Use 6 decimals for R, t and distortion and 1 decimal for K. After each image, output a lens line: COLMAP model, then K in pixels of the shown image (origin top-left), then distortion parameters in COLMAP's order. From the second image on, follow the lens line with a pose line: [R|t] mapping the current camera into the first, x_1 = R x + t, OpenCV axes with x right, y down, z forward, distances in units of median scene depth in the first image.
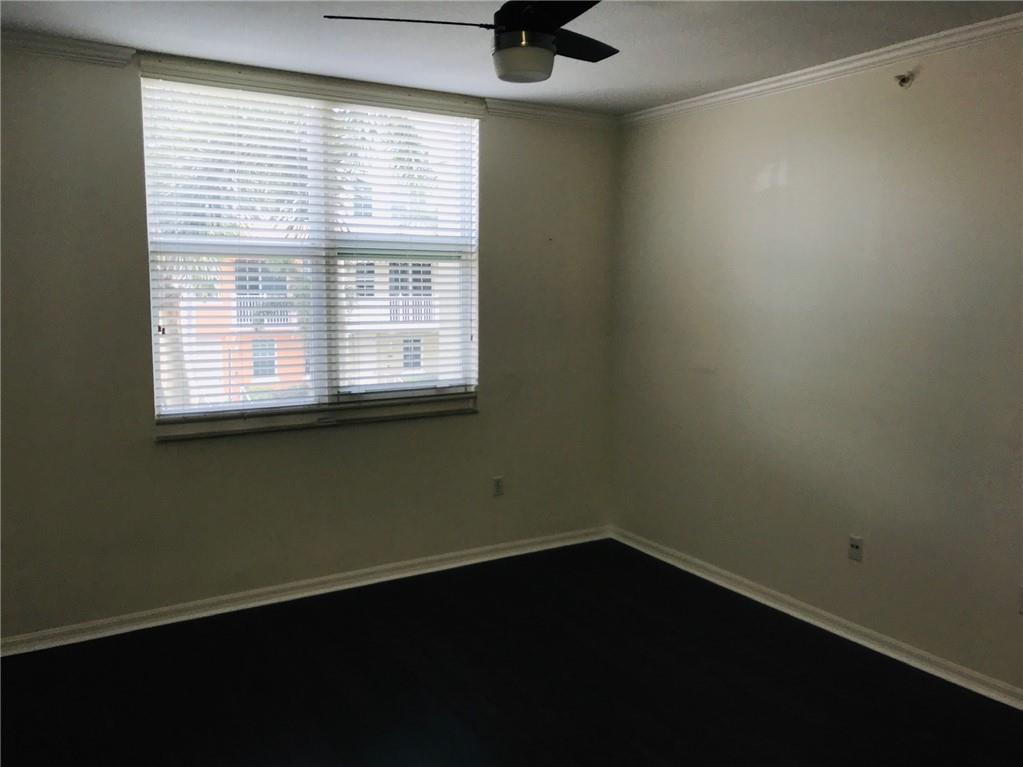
lens RADIAL K [[847.9, 0, 506.5], [0, 847.9, 380.3], [0, 0, 1]] dist [0.008415, -0.001169]
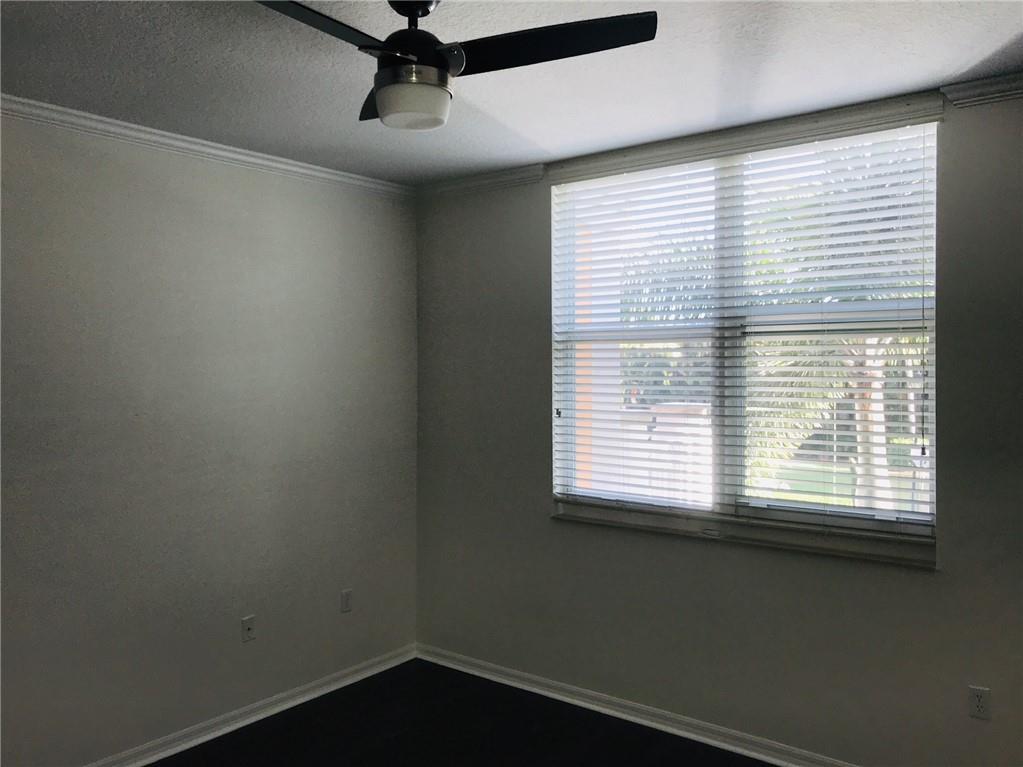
lens RADIAL K [[847.9, 0, 506.5], [0, 847.9, 380.3], [0, 0, 1]] dist [0.008415, -0.001169]
pose [[0.318456, 0.007627, -0.947907, 0.510606], [-0.108895, 0.993642, -0.028589, -0.055258], [0.941662, 0.112326, 0.317261, 0.521903]]
